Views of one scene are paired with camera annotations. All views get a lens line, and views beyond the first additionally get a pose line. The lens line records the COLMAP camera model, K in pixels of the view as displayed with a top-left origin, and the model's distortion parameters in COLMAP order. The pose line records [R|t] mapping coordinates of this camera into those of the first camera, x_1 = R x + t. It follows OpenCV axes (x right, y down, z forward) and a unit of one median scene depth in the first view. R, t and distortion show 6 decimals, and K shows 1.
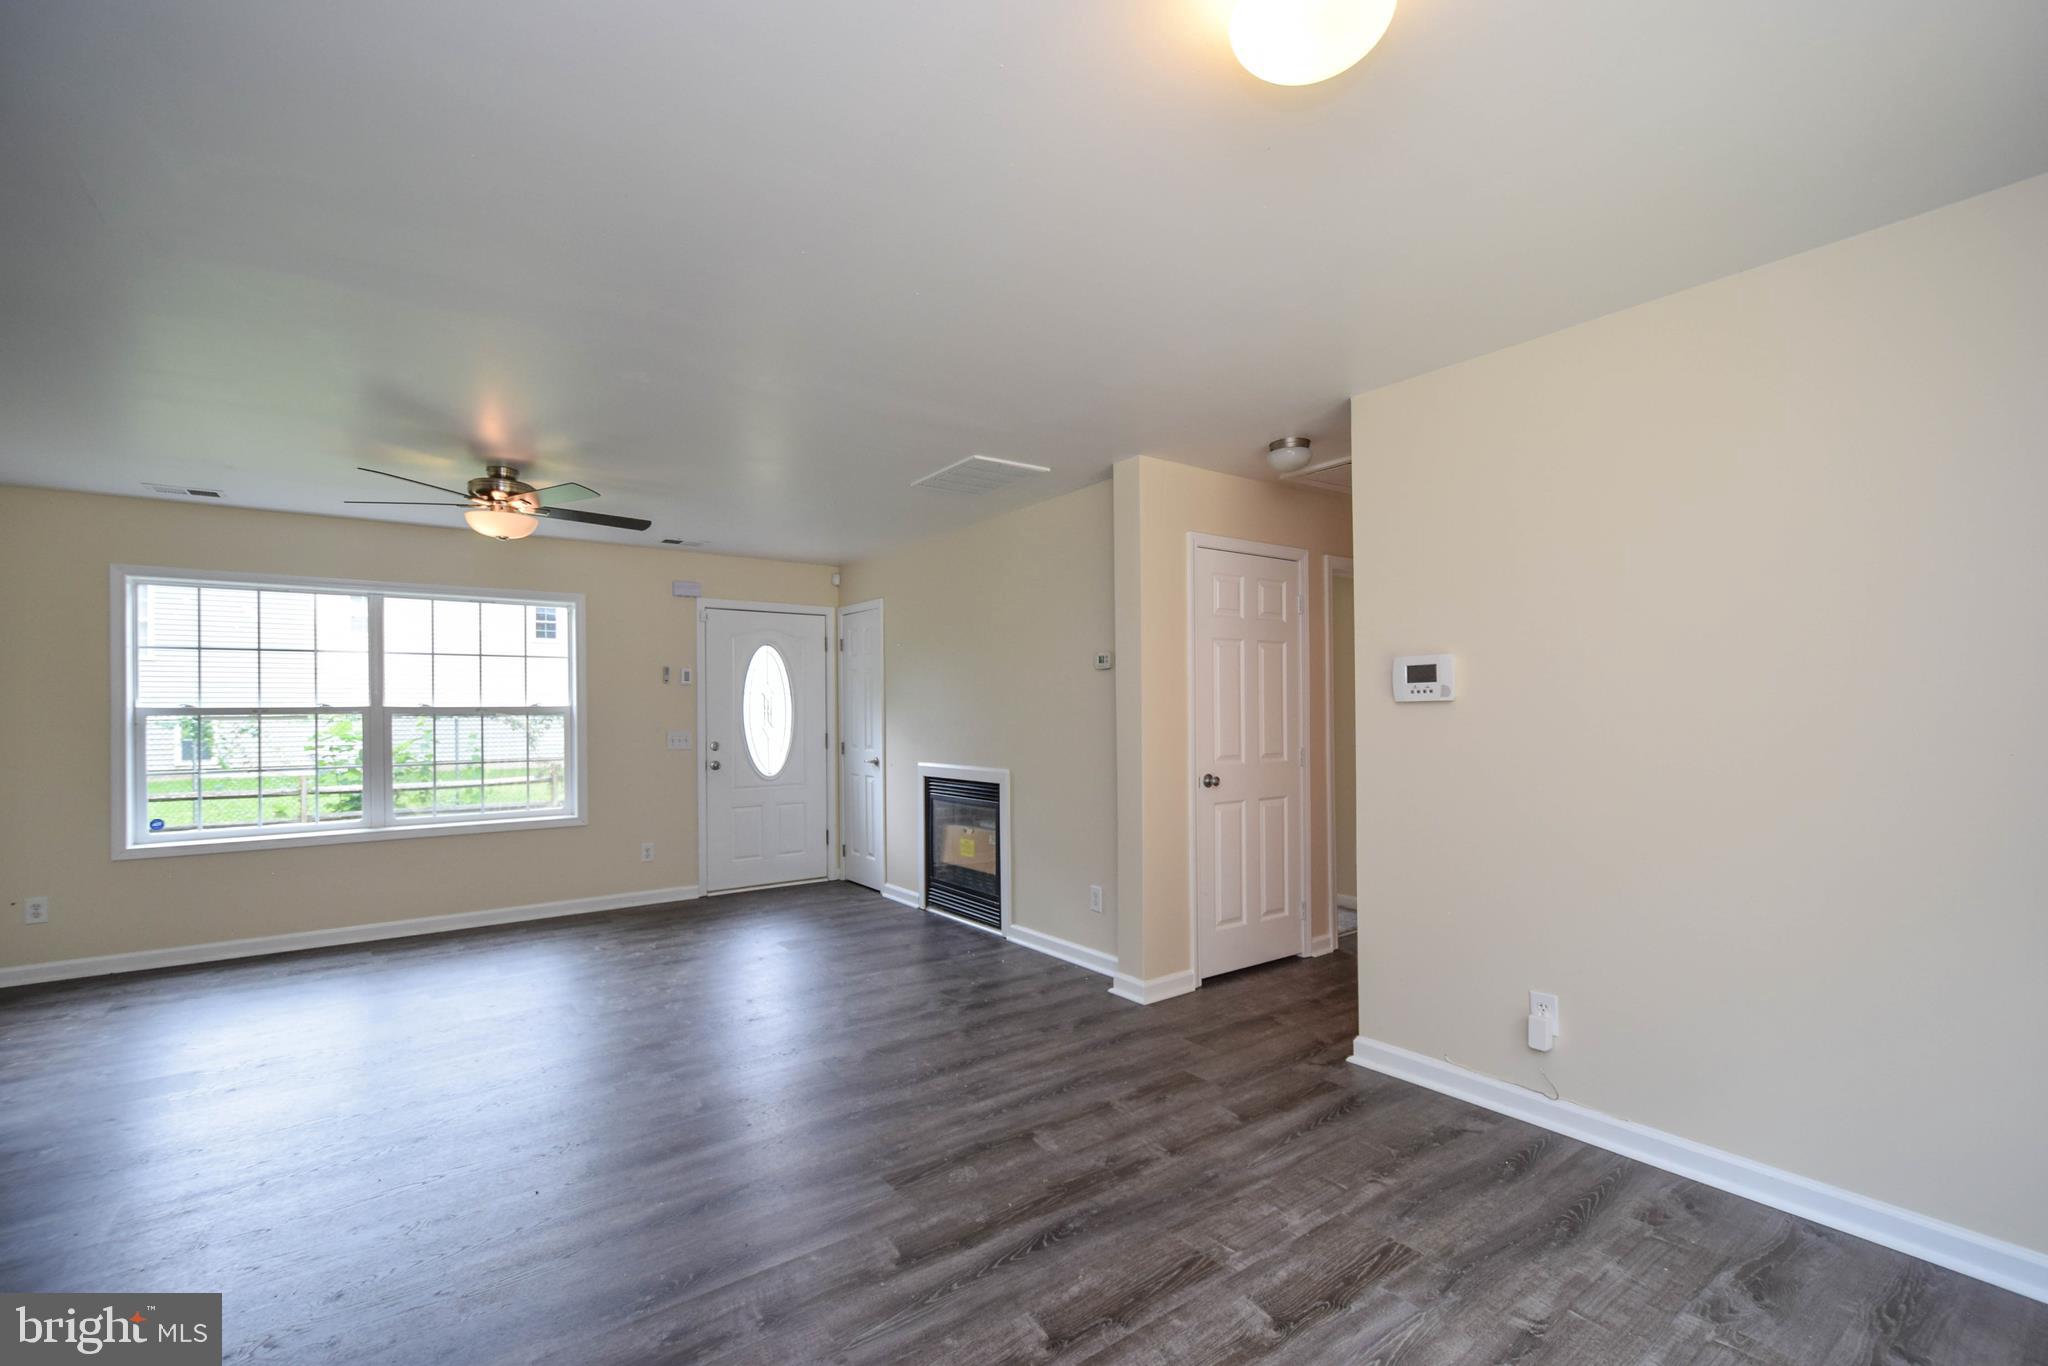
lens RADIAL K [[887.4, 0, 1025.3], [0, 887.4, 706.8], [0, 0, 1]] dist [0.014820, -0.009896]
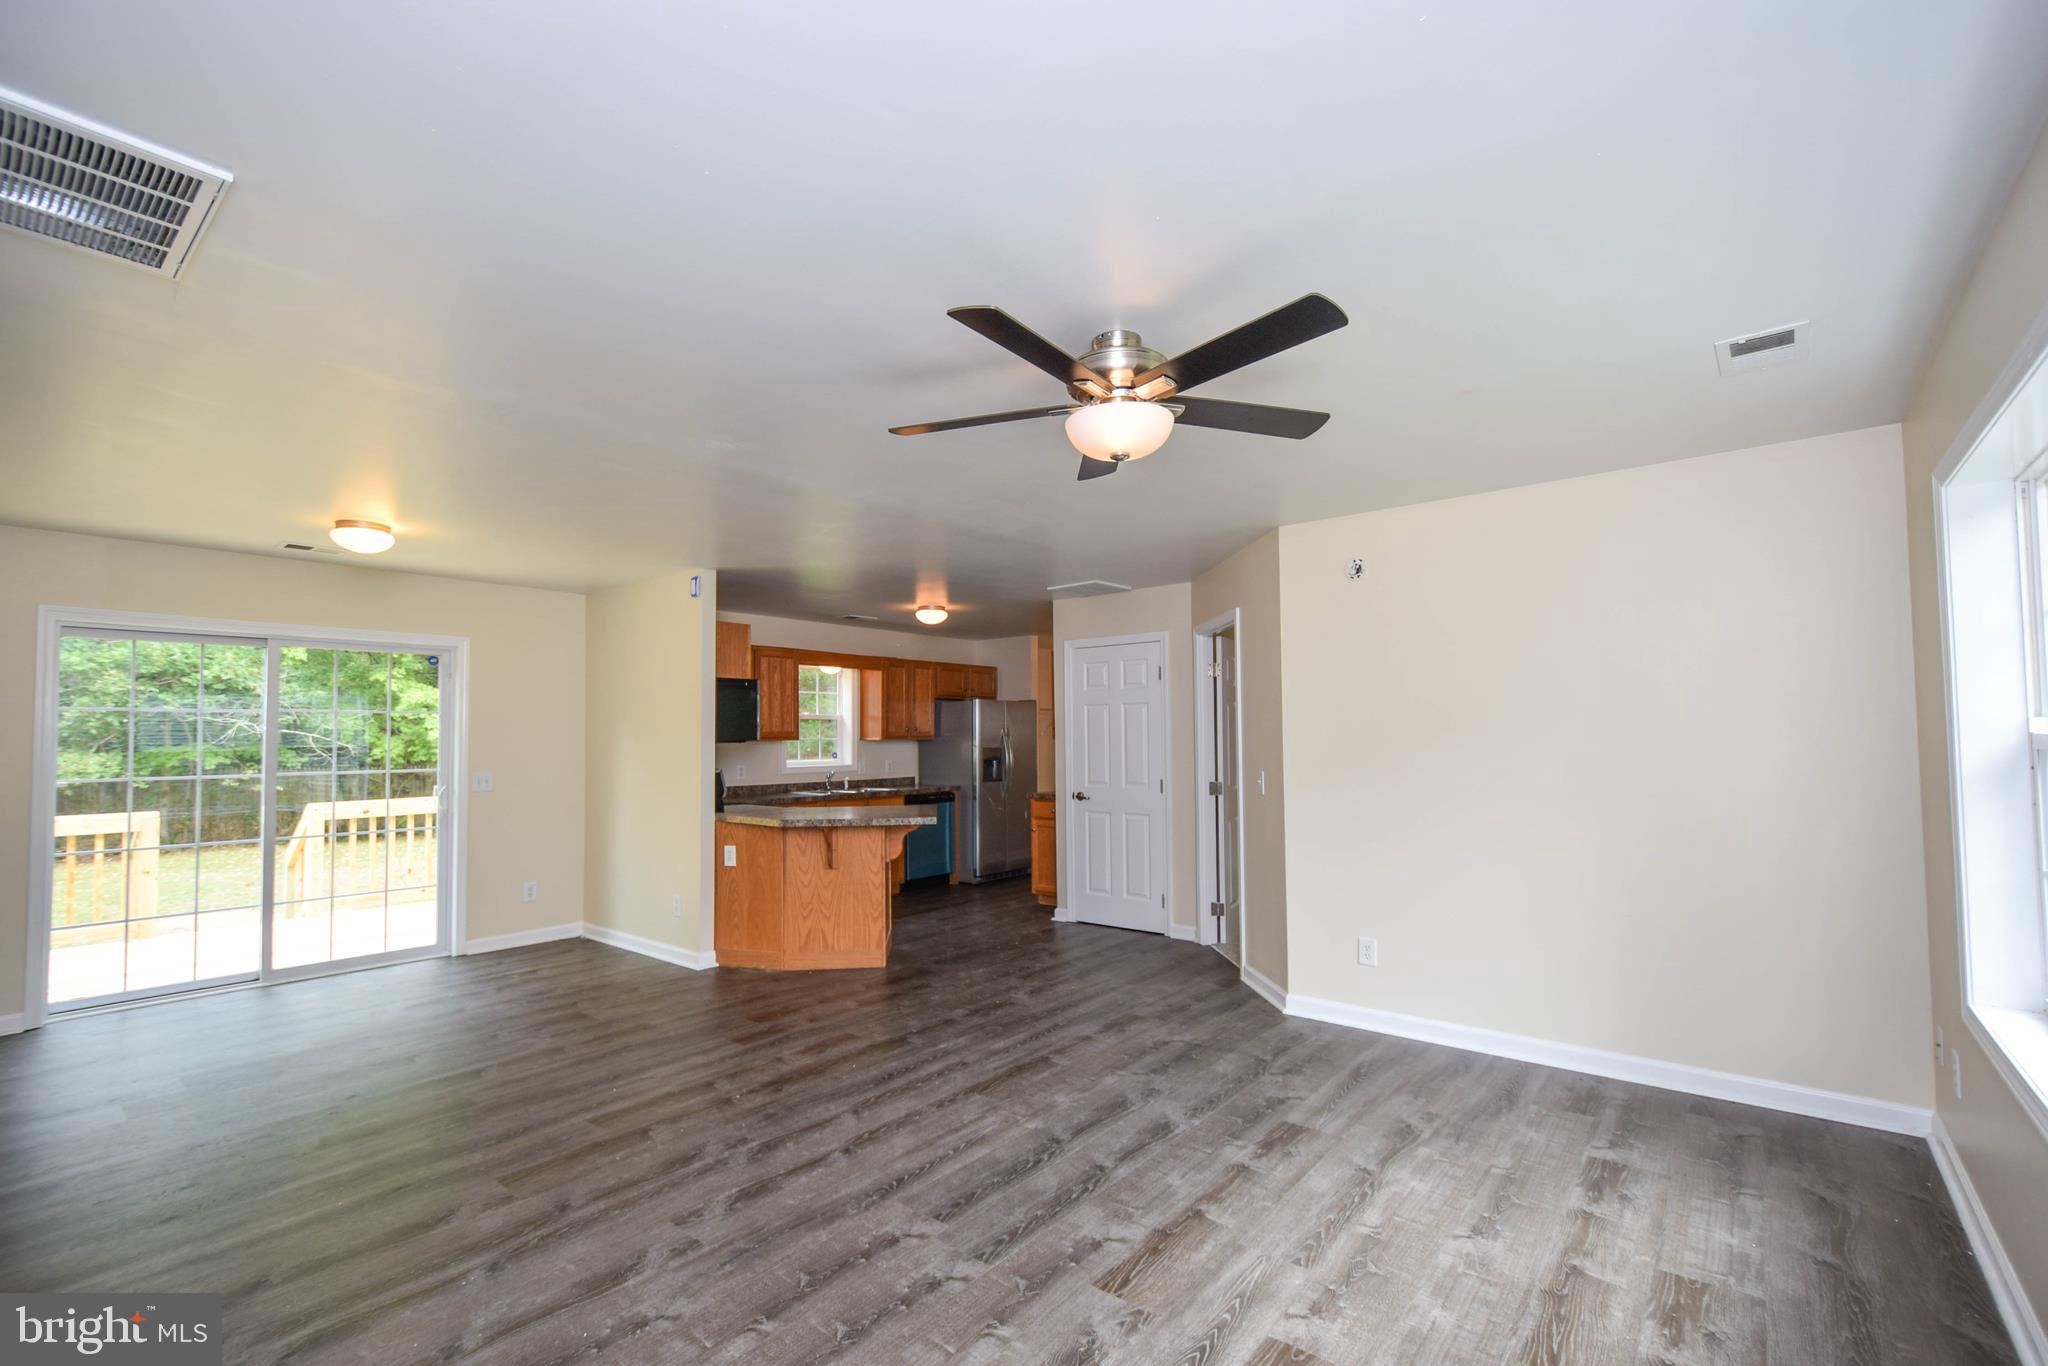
lens RADIAL K [[887.4, 0, 1025.3], [0, 887.4, 706.8], [0, 0, 1]] dist [0.014820, -0.009896]
pose [[-0.968228, 0.007843, -0.249945, -0.299362], [0.018822, 0.998958, -0.041566, -0.003946], [0.249359, -0.044949, -0.967367, 1.205189]]
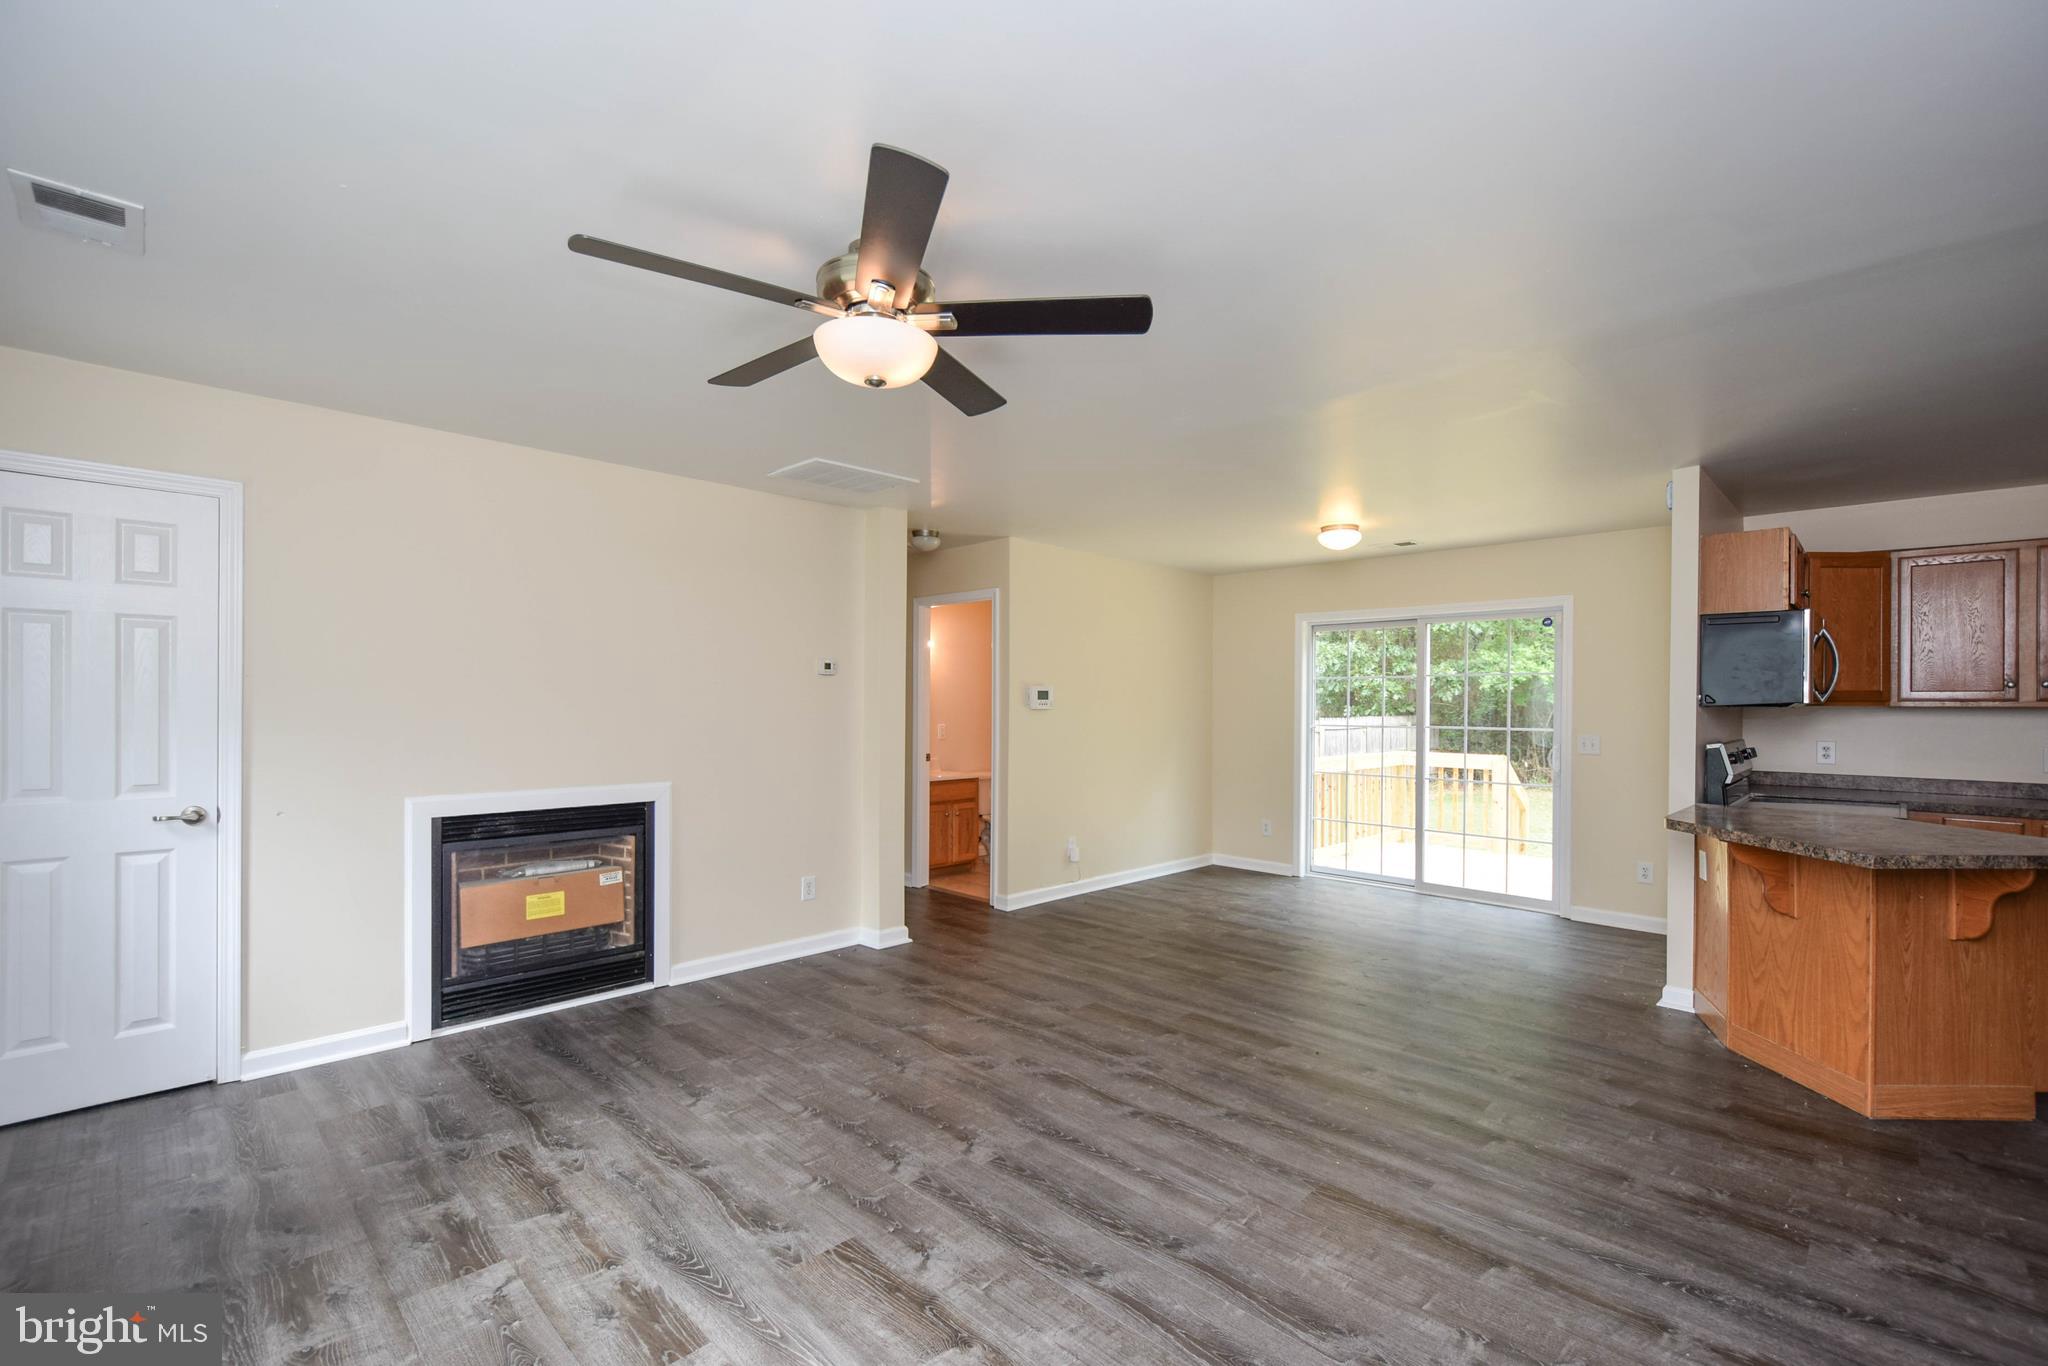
lens RADIAL K [[887.4, 0, 1025.3], [0, 887.4, 706.8], [0, 0, 1]] dist [0.014820, -0.009896]
pose [[-0.154767, 0.003551, 0.987945, -0.871311], [-0.012198, 0.999910, -0.005505, -0.000044], [-0.987876, -0.012903, -0.154710, 0.778000]]
